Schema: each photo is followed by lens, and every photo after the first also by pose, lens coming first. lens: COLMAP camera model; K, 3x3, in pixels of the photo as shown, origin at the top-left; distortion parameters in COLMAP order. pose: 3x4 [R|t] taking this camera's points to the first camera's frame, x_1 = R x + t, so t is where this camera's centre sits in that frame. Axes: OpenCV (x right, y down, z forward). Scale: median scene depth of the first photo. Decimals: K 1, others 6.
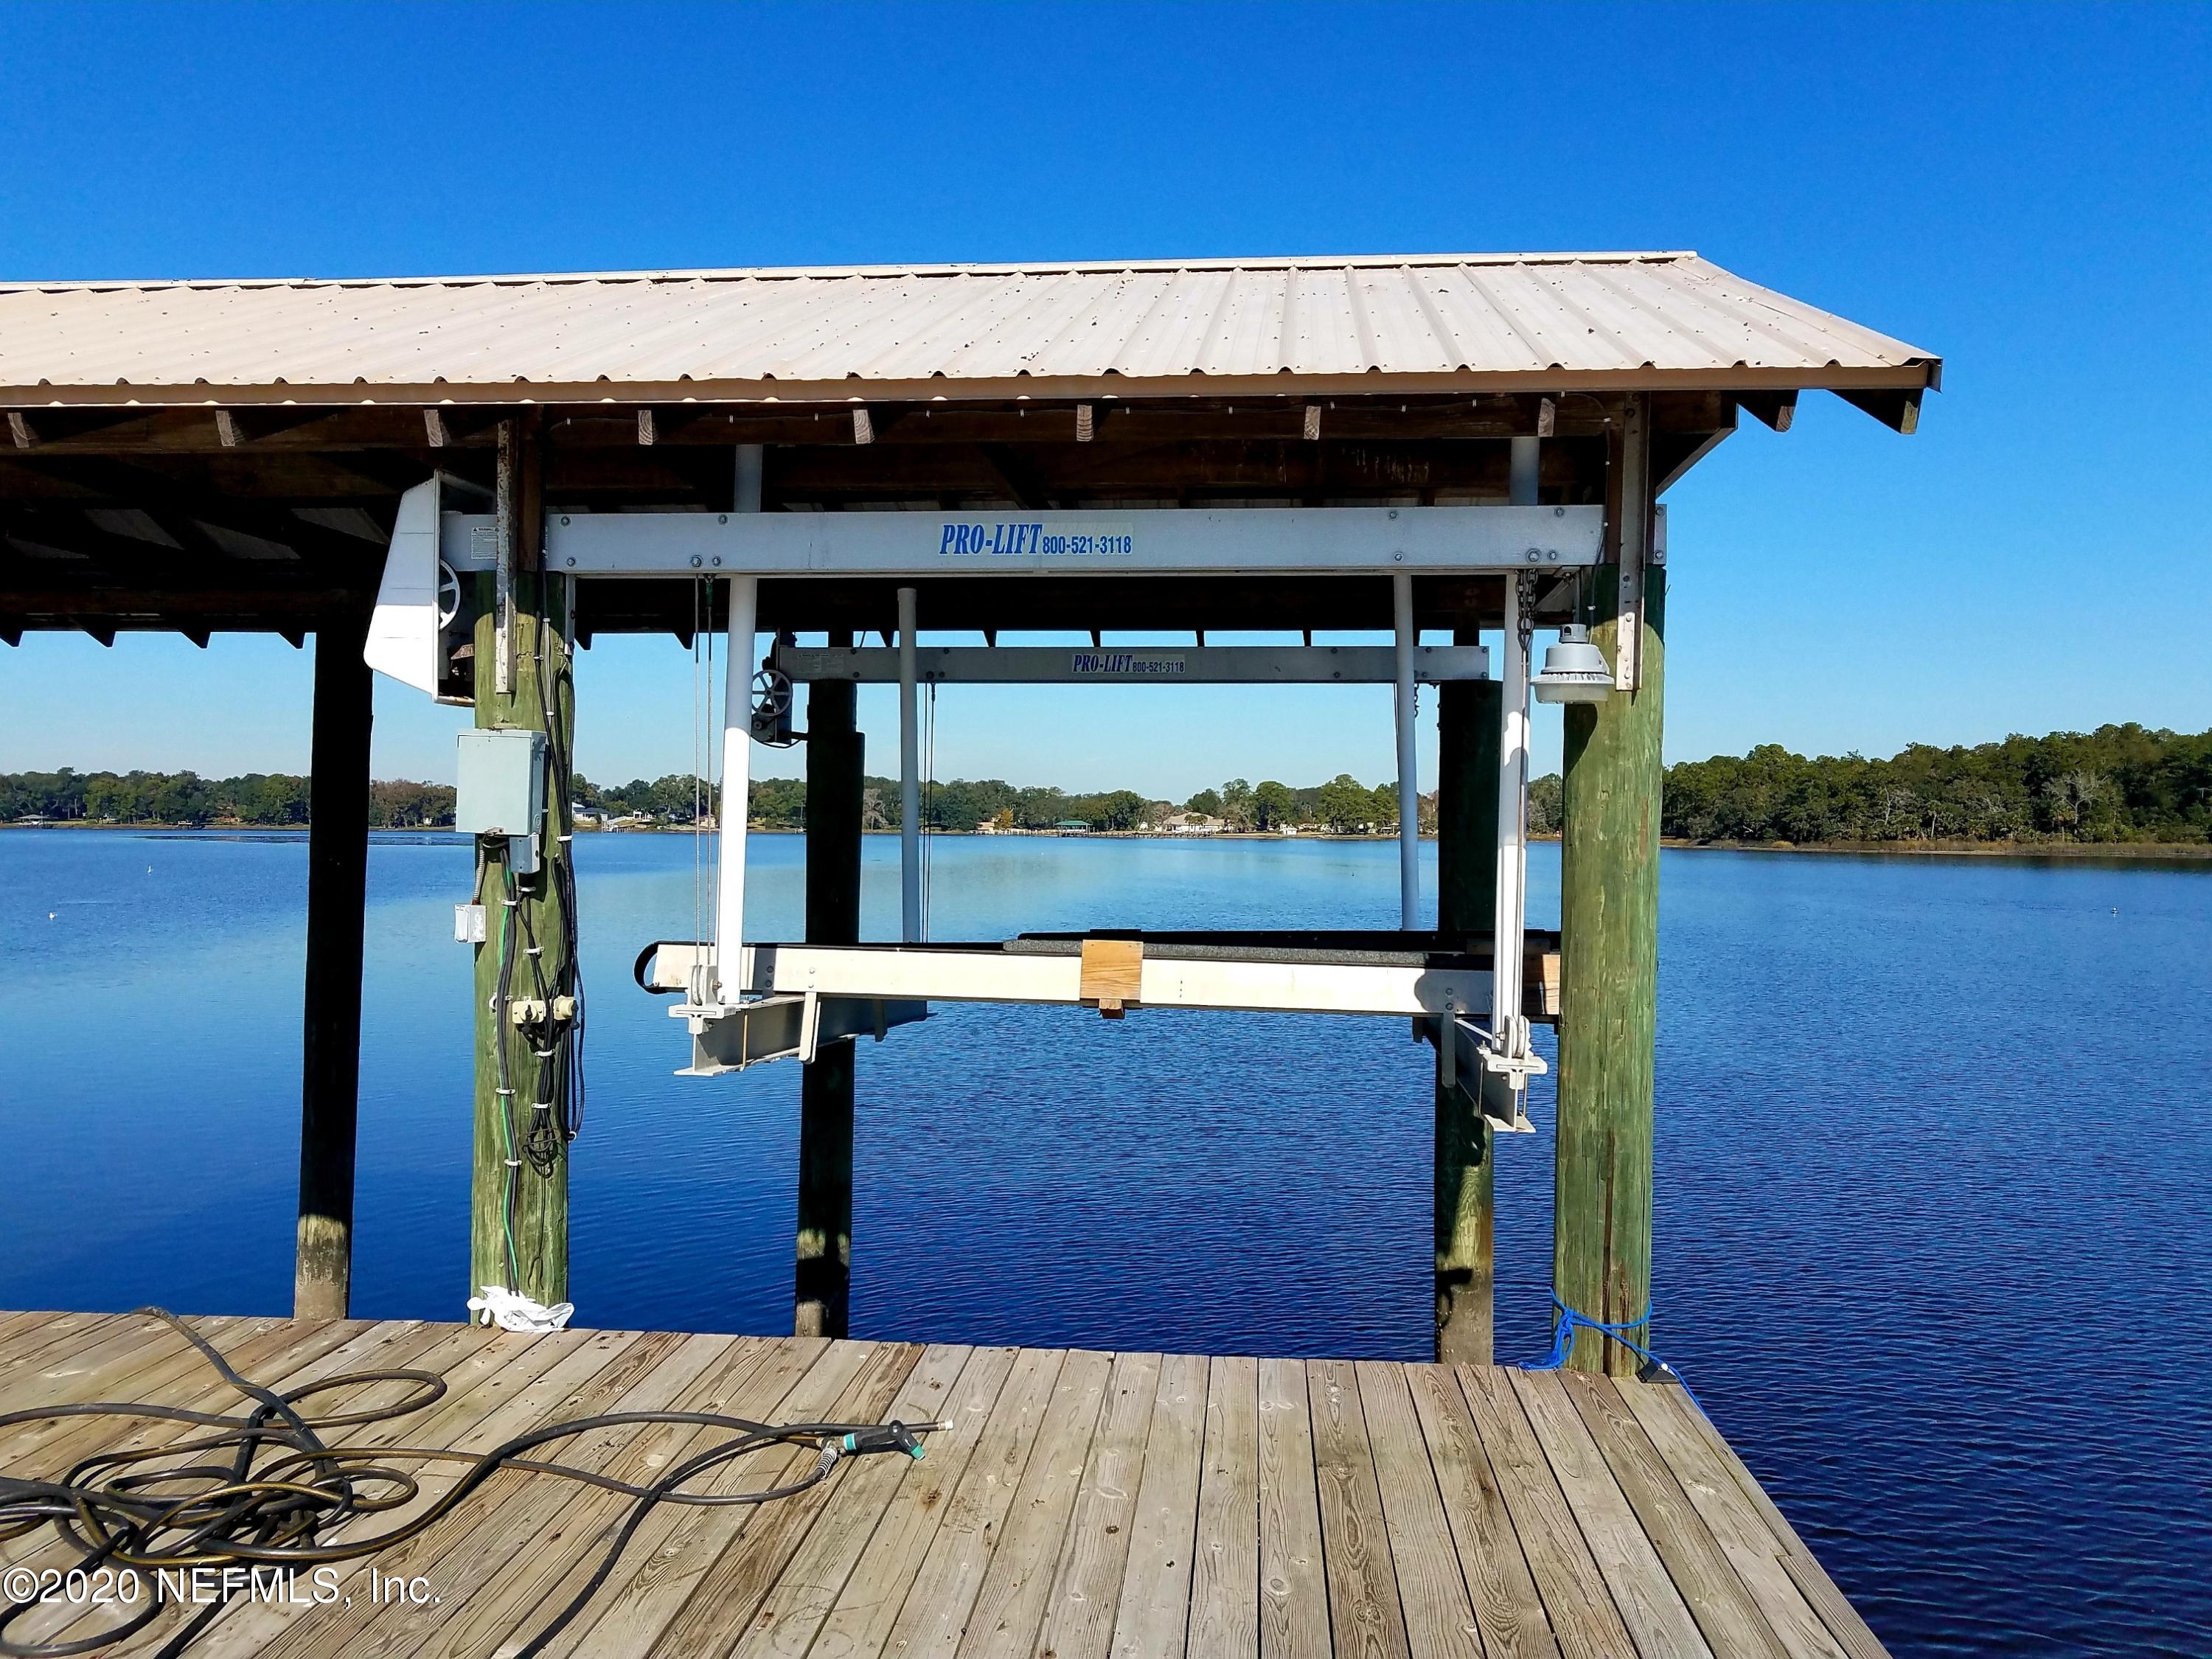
lens RADIAL K [[1781.0, 0, 1111.5], [0, 1781.0, 851.0], [0, 0, 1]] dist [0.002017, 0.000890]
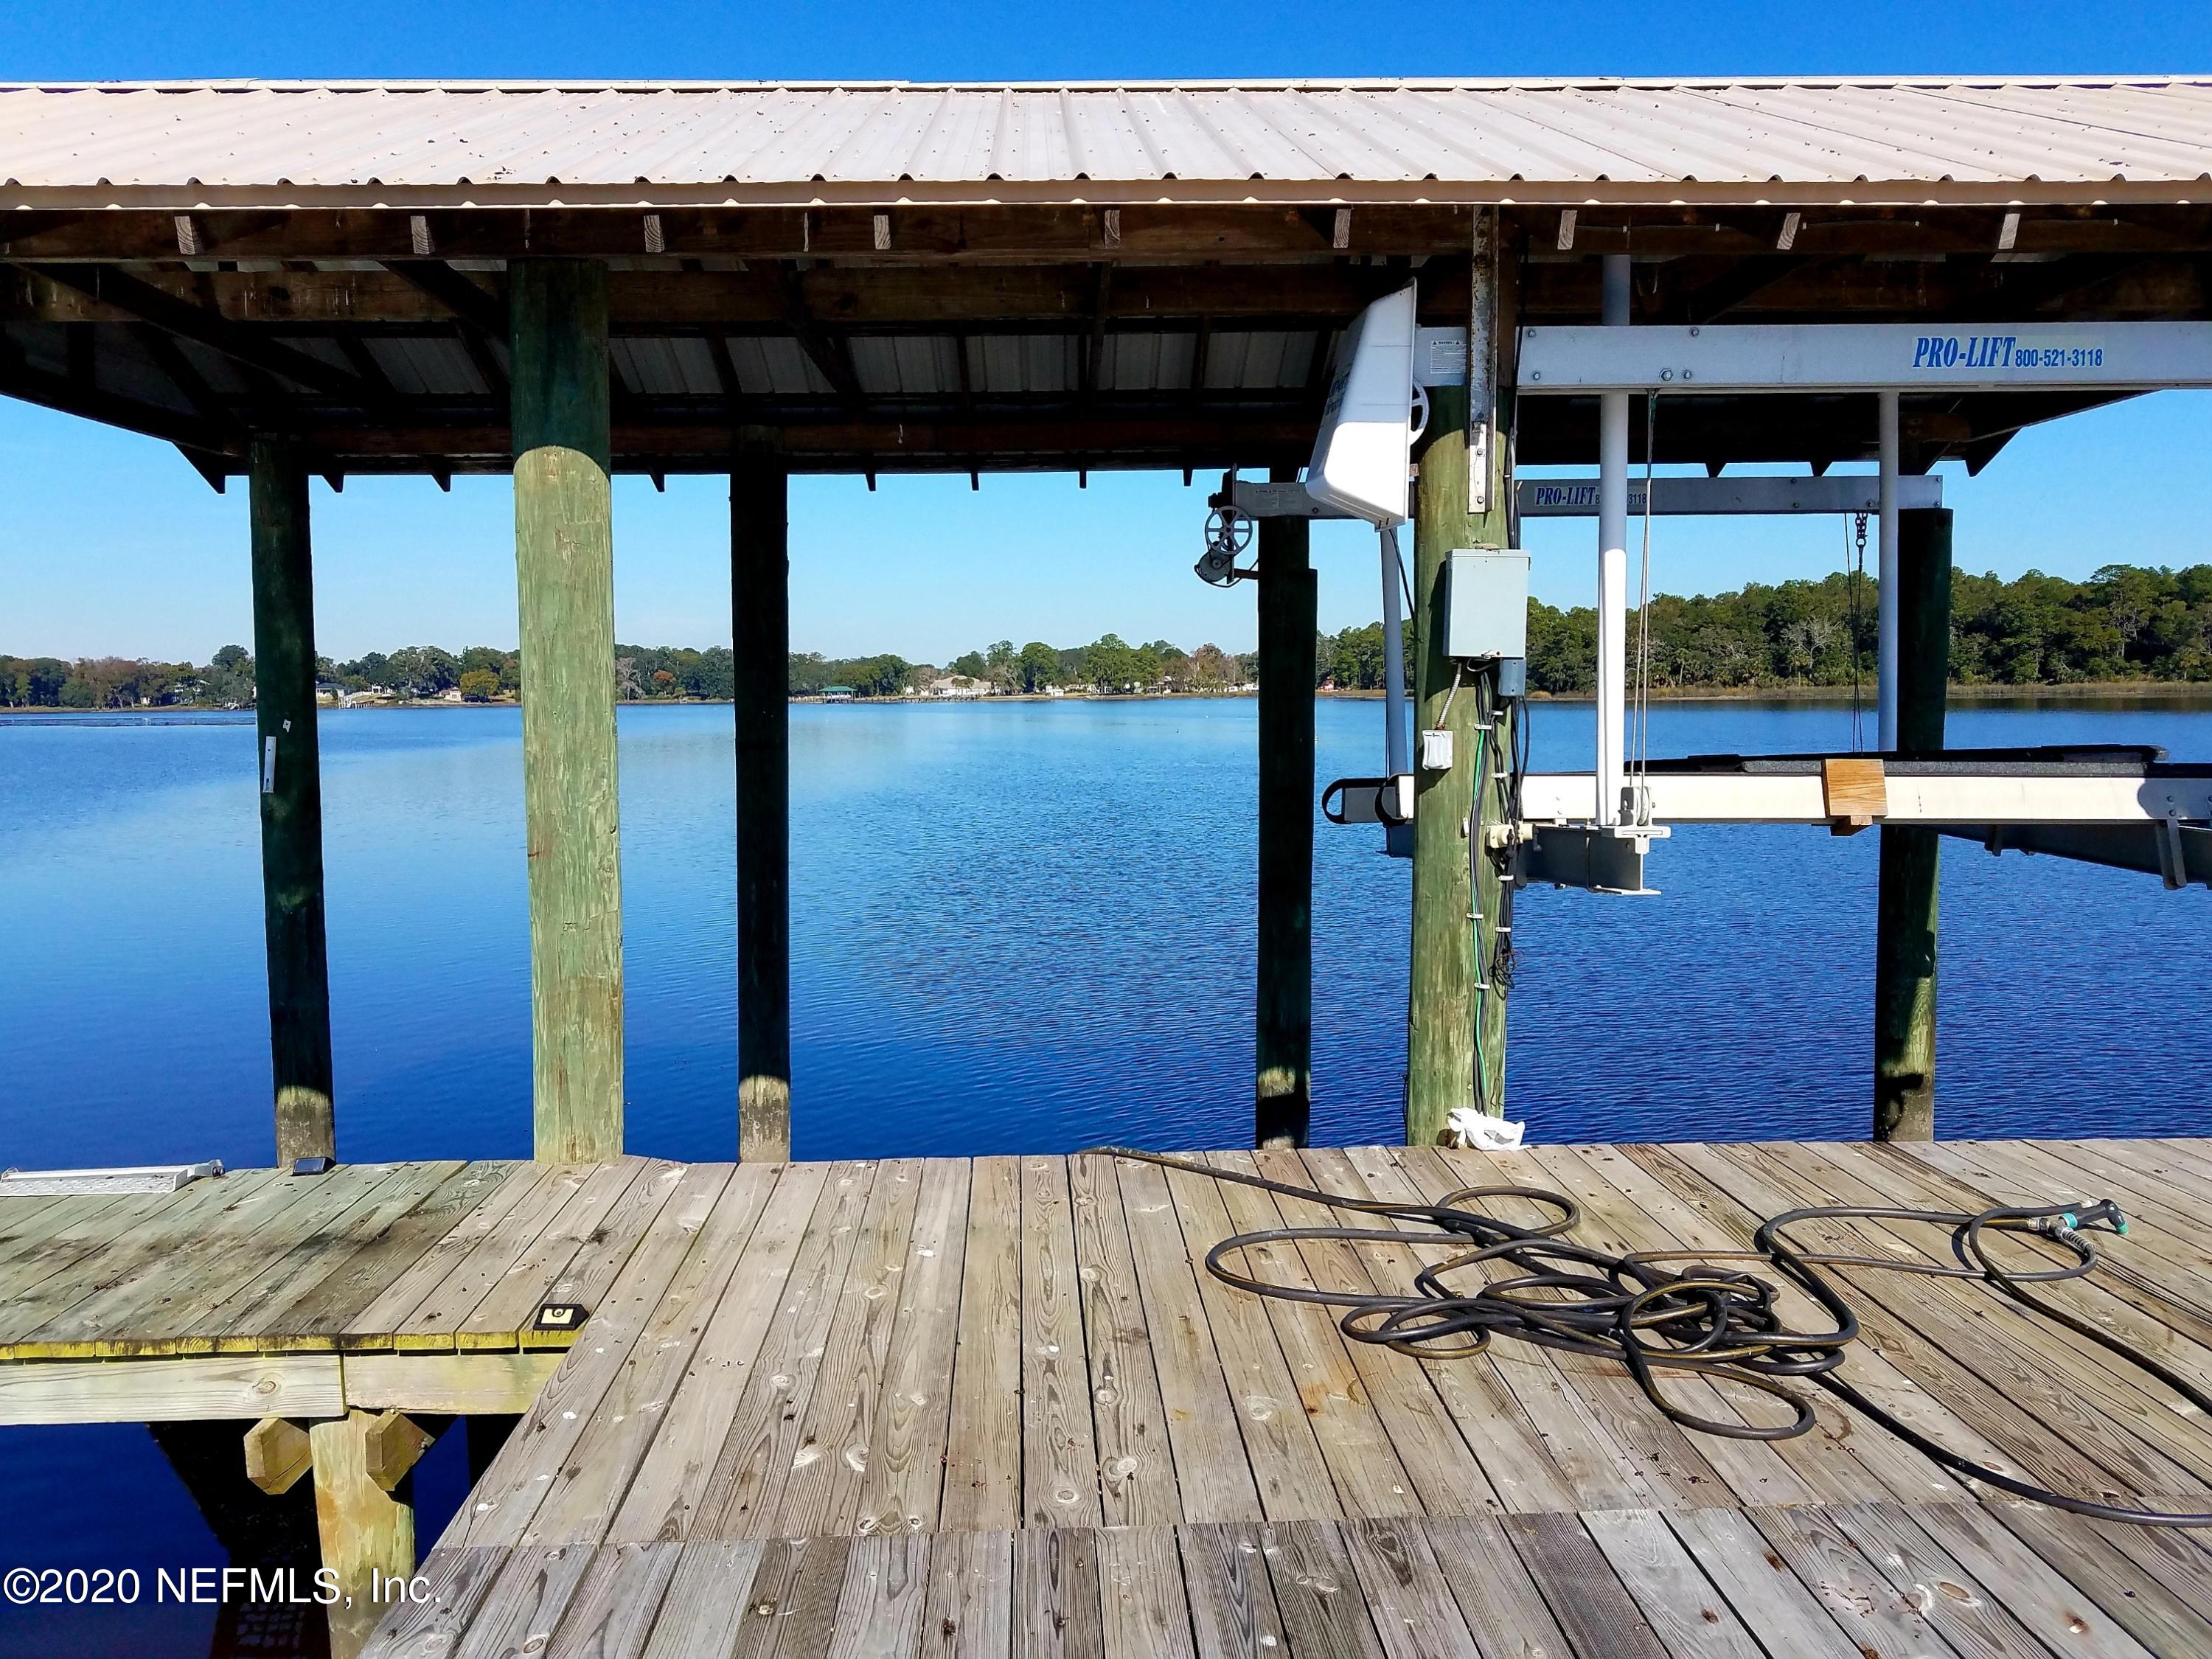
lens RADIAL K [[1781.0, 0, 1073.6], [0, 1781.0, 875.3], [0, 0, 1]] dist [0.002017, 0.000890]
pose [[0.993204, -0.032986, 0.111618, -0.403850], [0.022798, 0.995558, 0.091352, 0.009164], [-0.114135, -0.088186, 0.989543, 0.021236]]
